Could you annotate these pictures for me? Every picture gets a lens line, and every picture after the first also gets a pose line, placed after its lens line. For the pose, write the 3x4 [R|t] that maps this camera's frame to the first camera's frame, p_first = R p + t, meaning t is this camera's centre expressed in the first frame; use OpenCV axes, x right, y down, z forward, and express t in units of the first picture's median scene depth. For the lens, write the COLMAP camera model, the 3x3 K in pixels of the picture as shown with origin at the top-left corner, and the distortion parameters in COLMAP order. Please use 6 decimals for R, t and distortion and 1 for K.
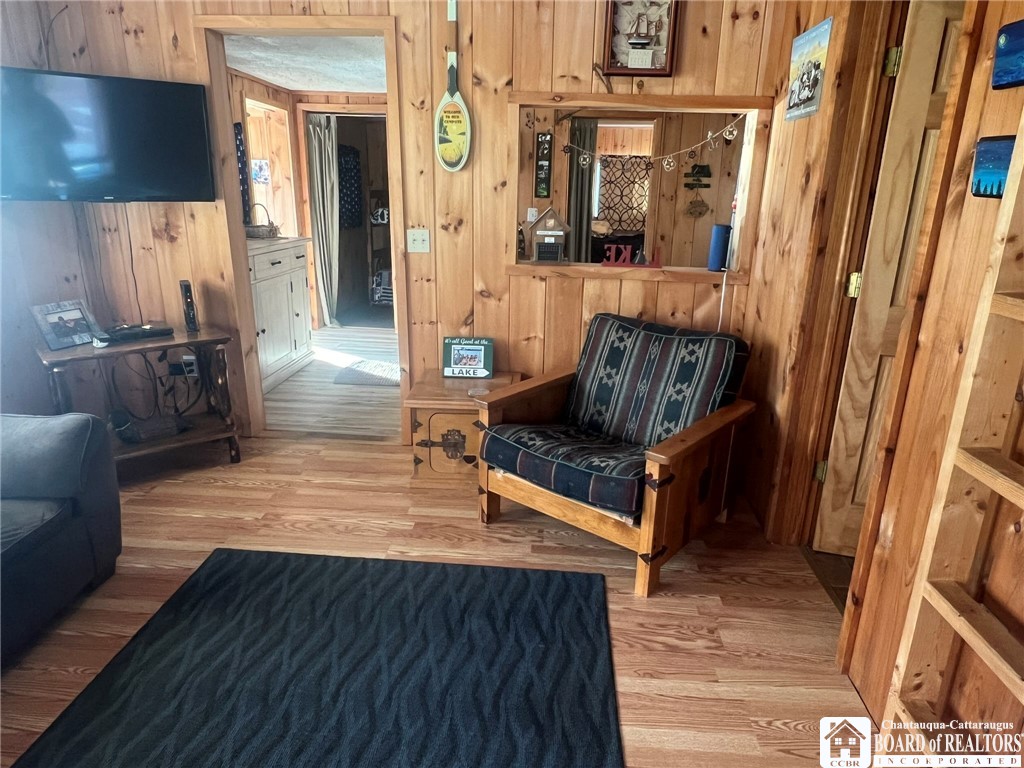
lens RADIAL K [[656.9, 0, 512.3], [0, 656.9, 387.3], [0, 0, 1]] dist [0.004303, -0.006403]
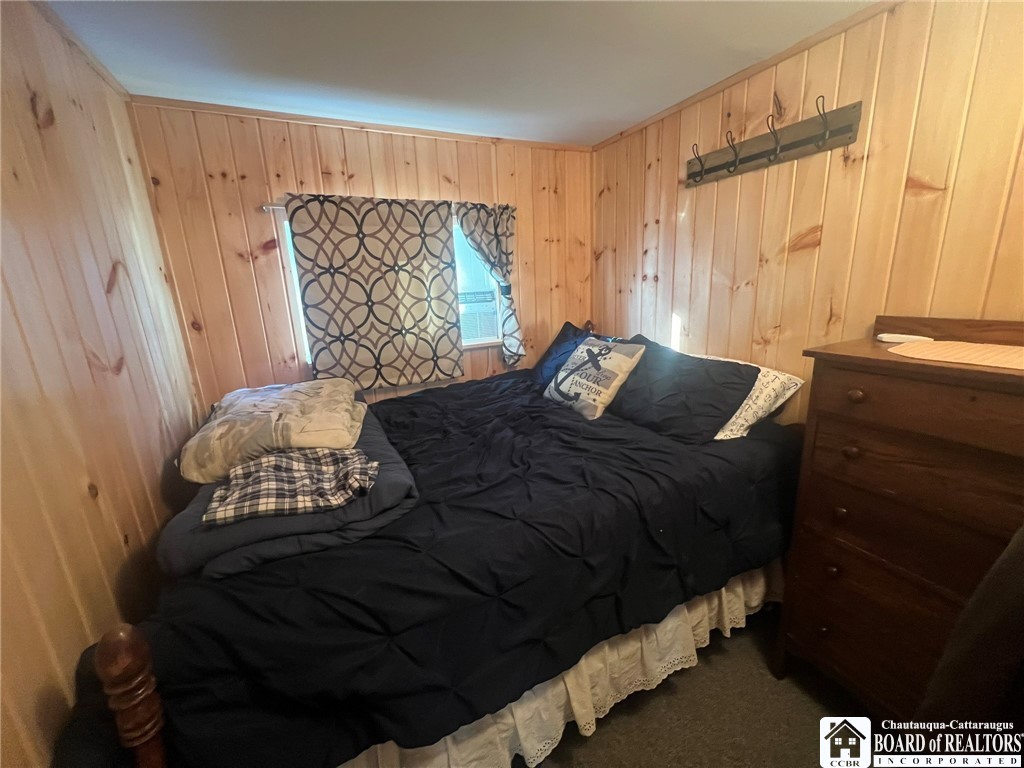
lens RADIAL K [[410.5, 0, 512.5], [0, 410.5, 385.4], [0, 0, 1]] dist [0.000194, -0.000573]
pose [[0.869763, -0.172560, 0.462315, 0.125319], [0.202547, 0.979149, -0.015586, -0.234718], [-0.449985, 0.107196, 0.886579, 0.790411]]
